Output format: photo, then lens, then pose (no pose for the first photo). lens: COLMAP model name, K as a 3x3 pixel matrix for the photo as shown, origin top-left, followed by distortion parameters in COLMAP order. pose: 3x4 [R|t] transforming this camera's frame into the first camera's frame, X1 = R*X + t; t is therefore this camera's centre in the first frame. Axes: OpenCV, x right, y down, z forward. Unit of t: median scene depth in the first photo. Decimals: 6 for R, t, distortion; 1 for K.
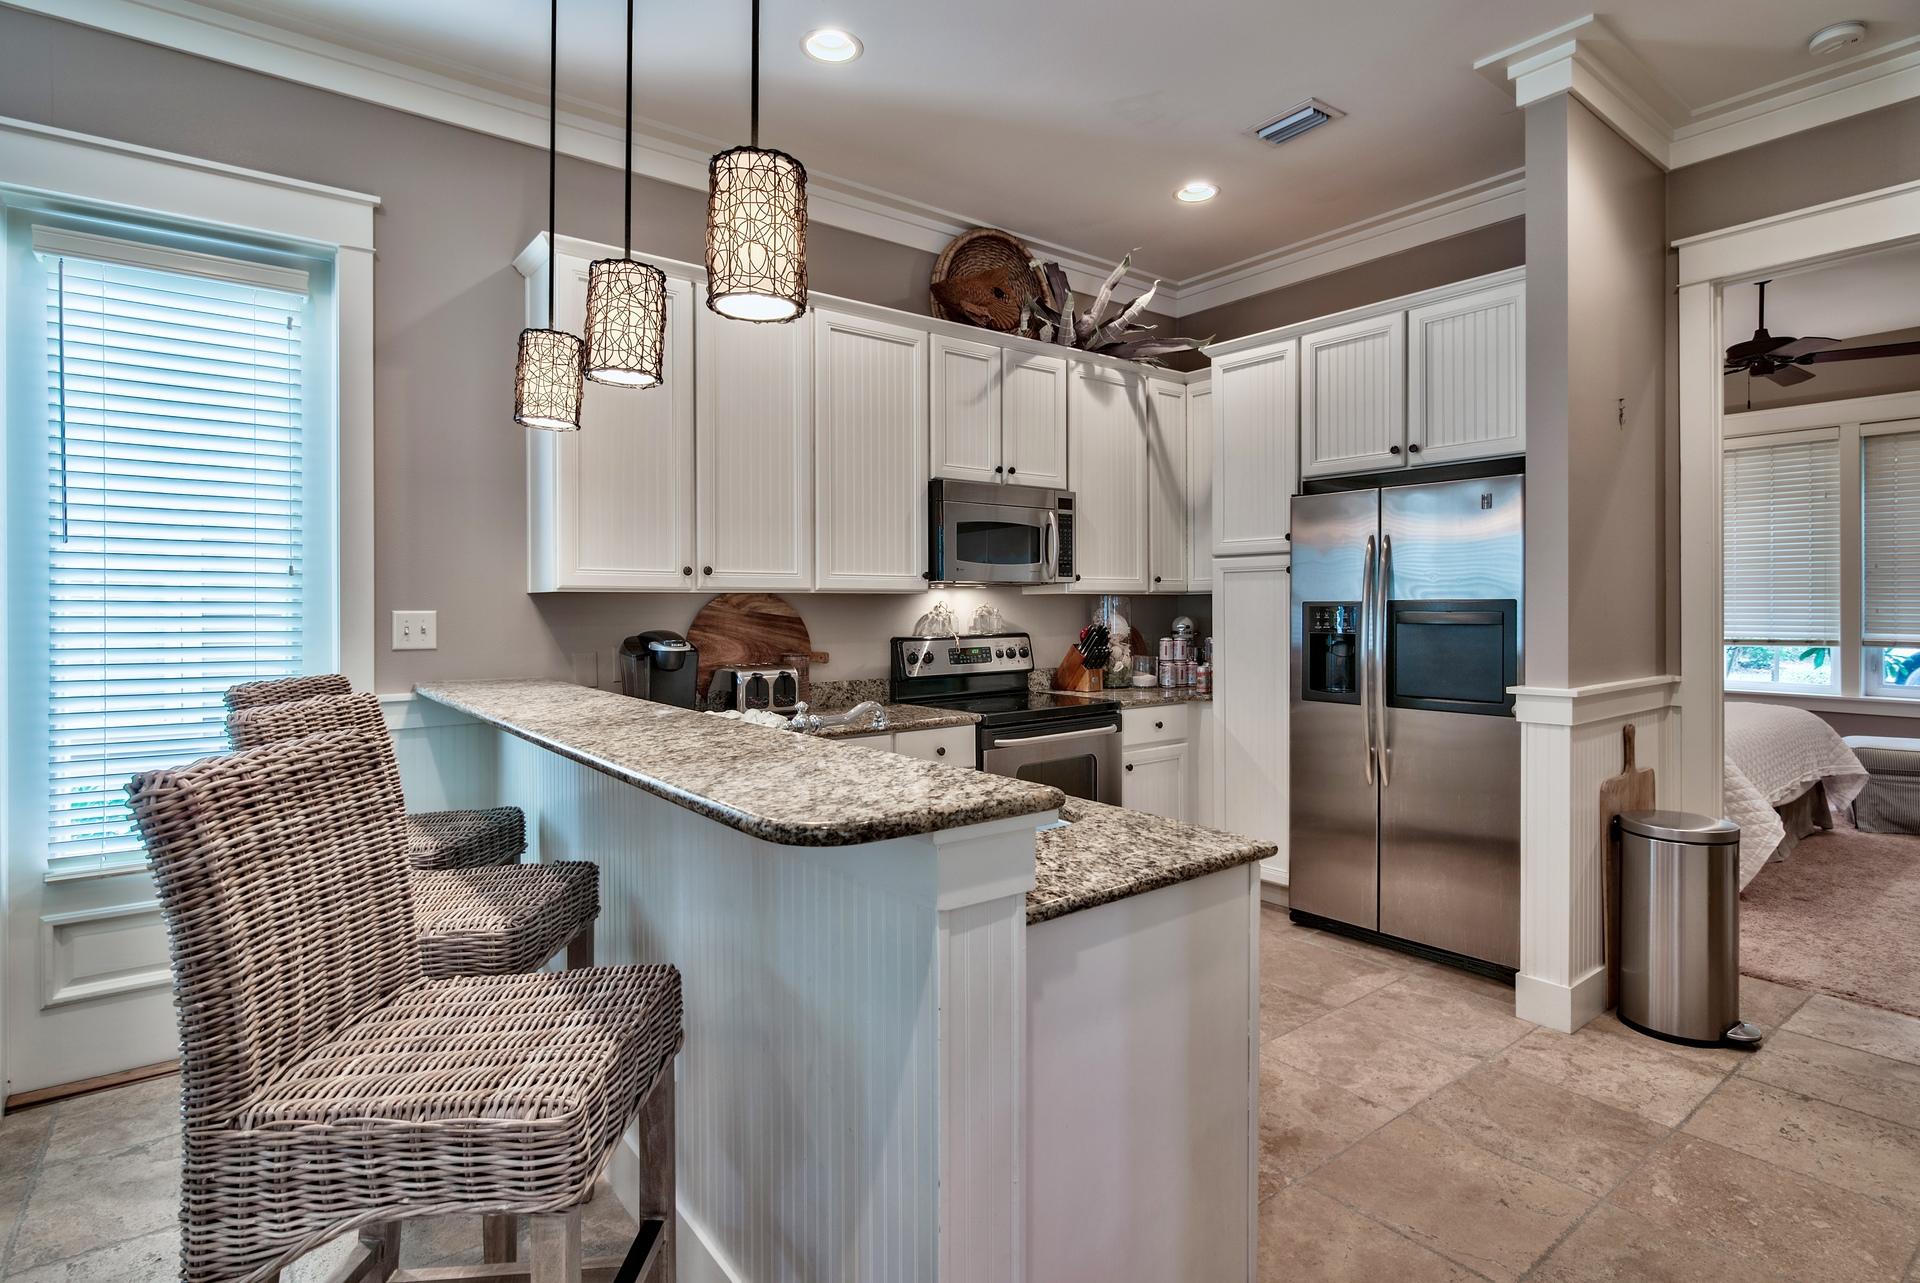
lens RADIAL K [[970.3, 0, 987.3], [0, 970.3, 604.5], [0, 0, 1]] dist [0.003920, -0.003459]
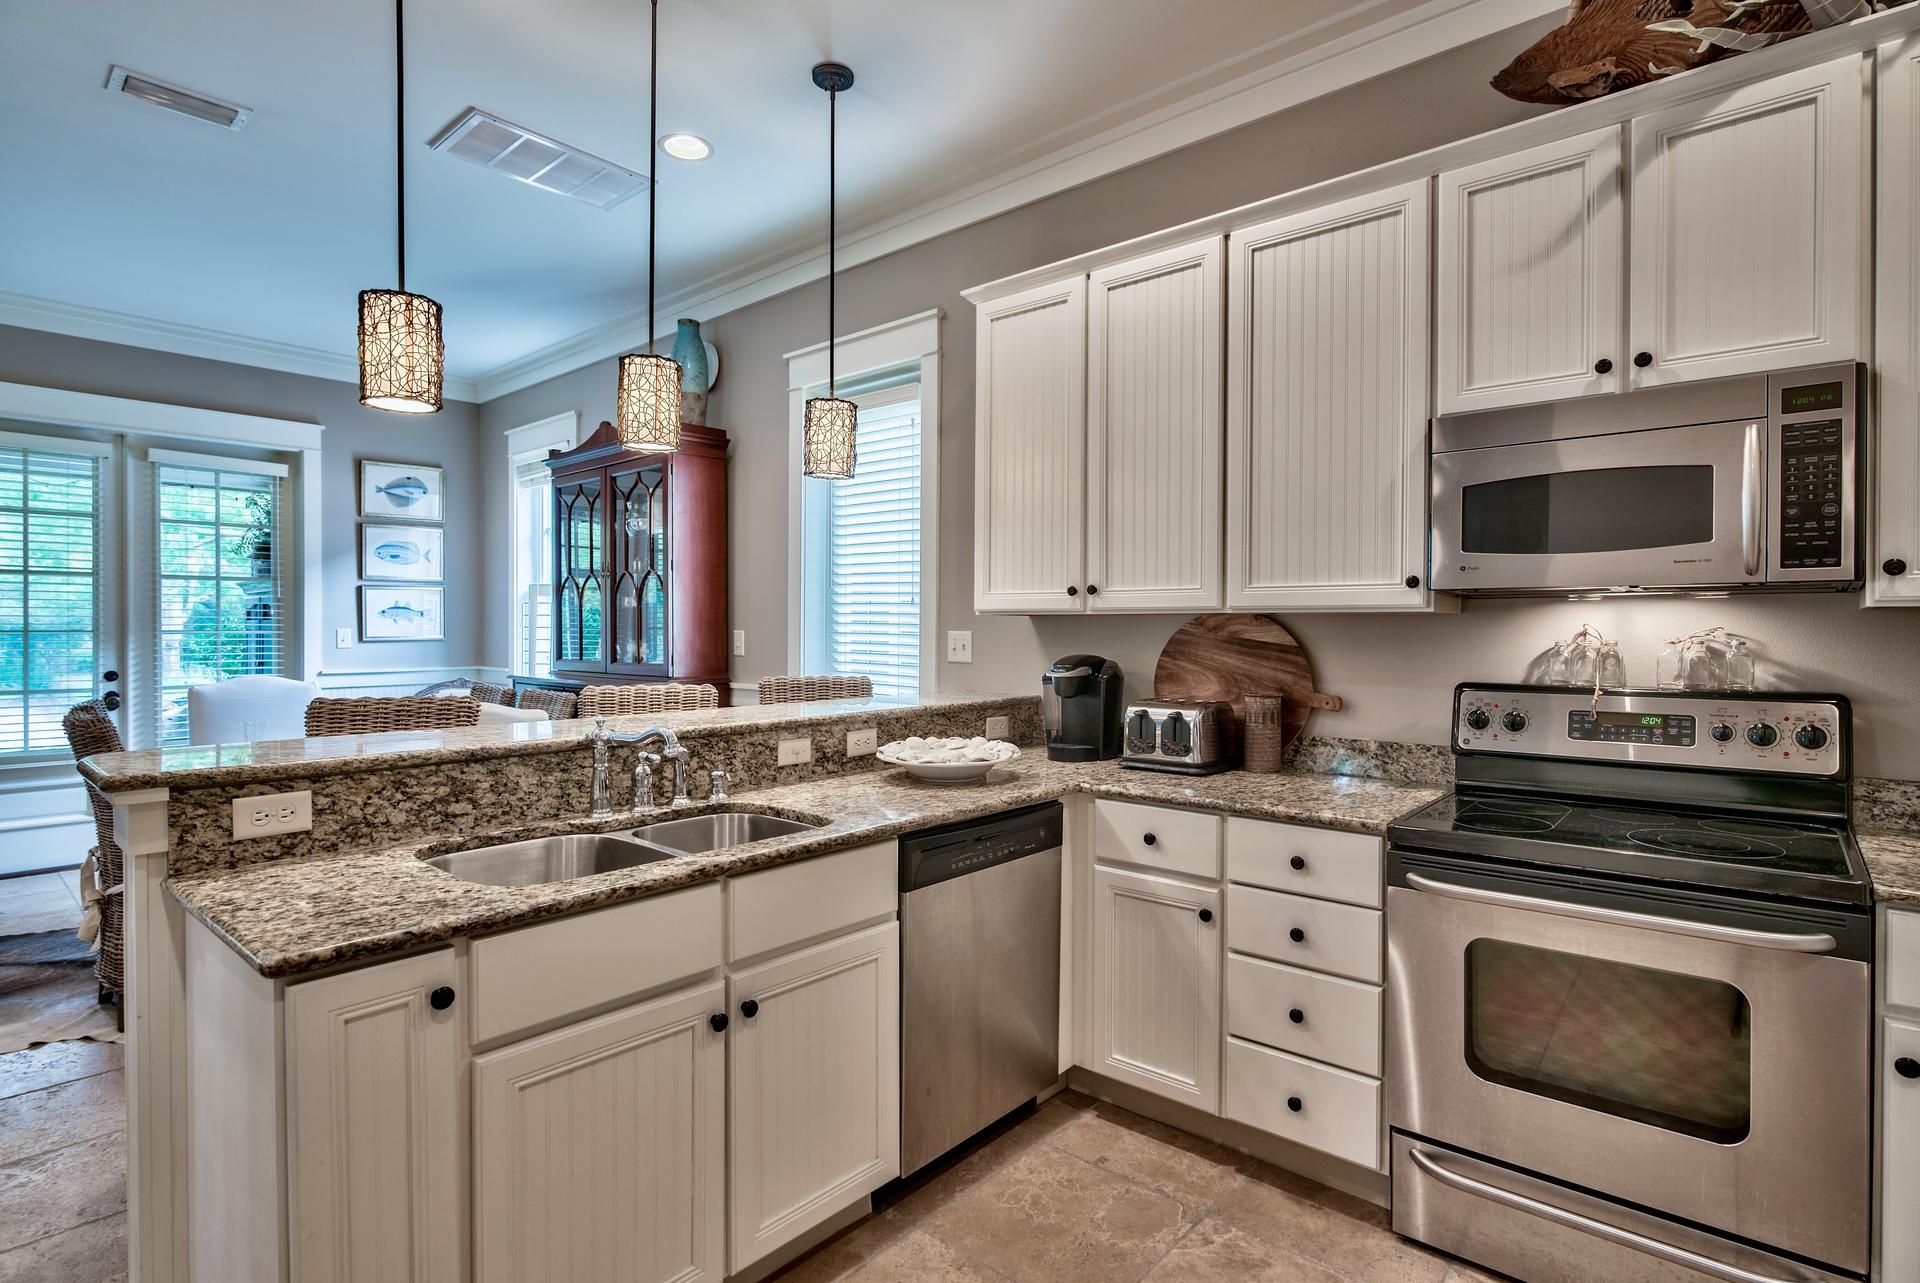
lens RADIAL K [[970.3, 0, 899.7], [0, 970.3, 644.0], [0, 0, 1]] dist [0.003920, -0.003459]
pose [[0.152648, 0.019334, -0.988091, 0.459090], [-0.006709, 0.999806, 0.018527, 0.000394], [0.988258, 0.003801, 0.152748, 0.548073]]
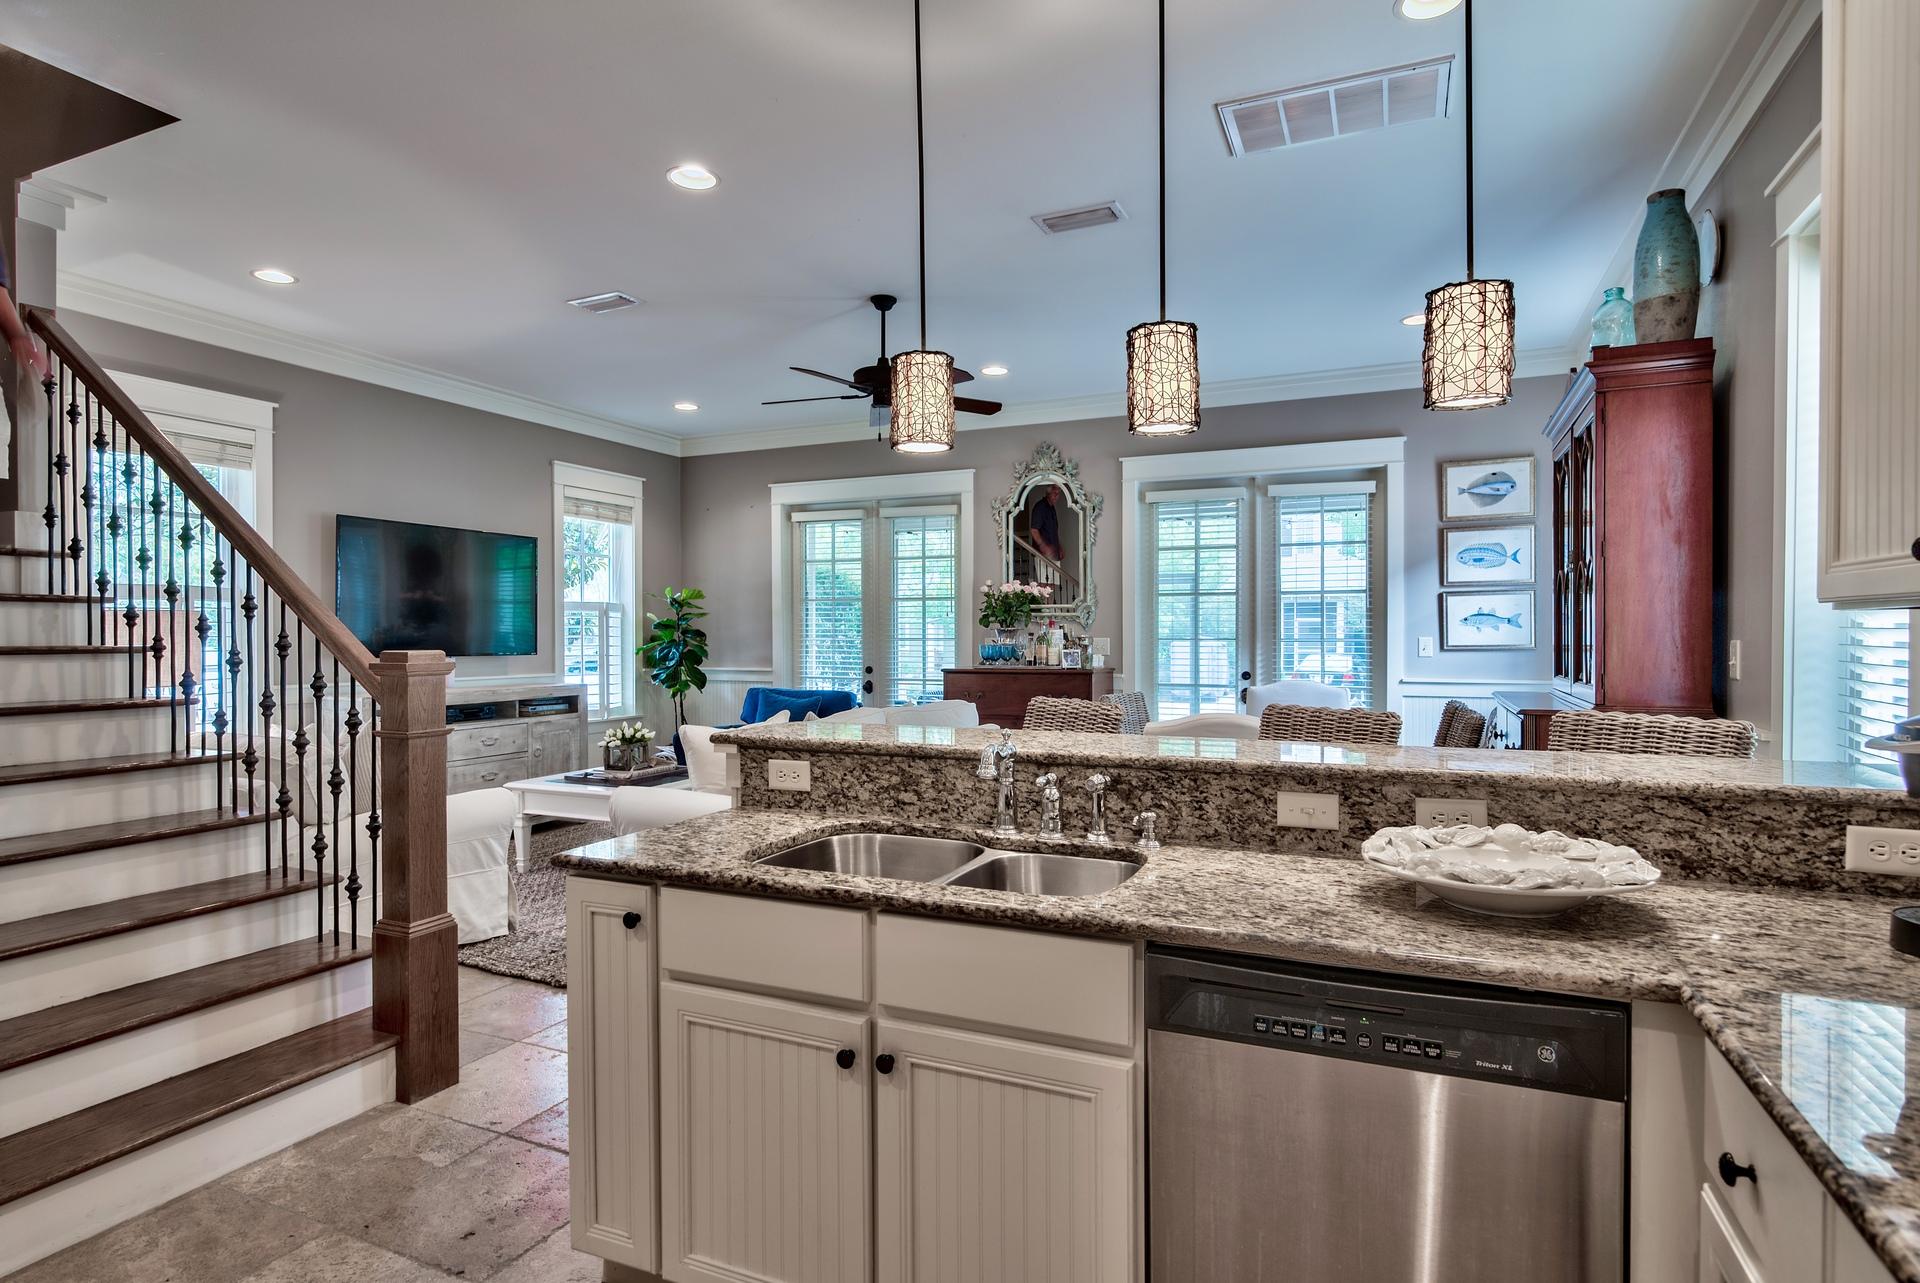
lens RADIAL K [[986.6, 0, 989.9], [0, 986.6, 645.4], [0, 0, 1]] dist [0.004787, 0.001914]
pose [[-0.882165, 0.008780, -0.470858, 0.168459], [0.001200, 0.999865, 0.016396, -0.002115], [0.470938, 0.013899, -0.882057, 0.918326]]
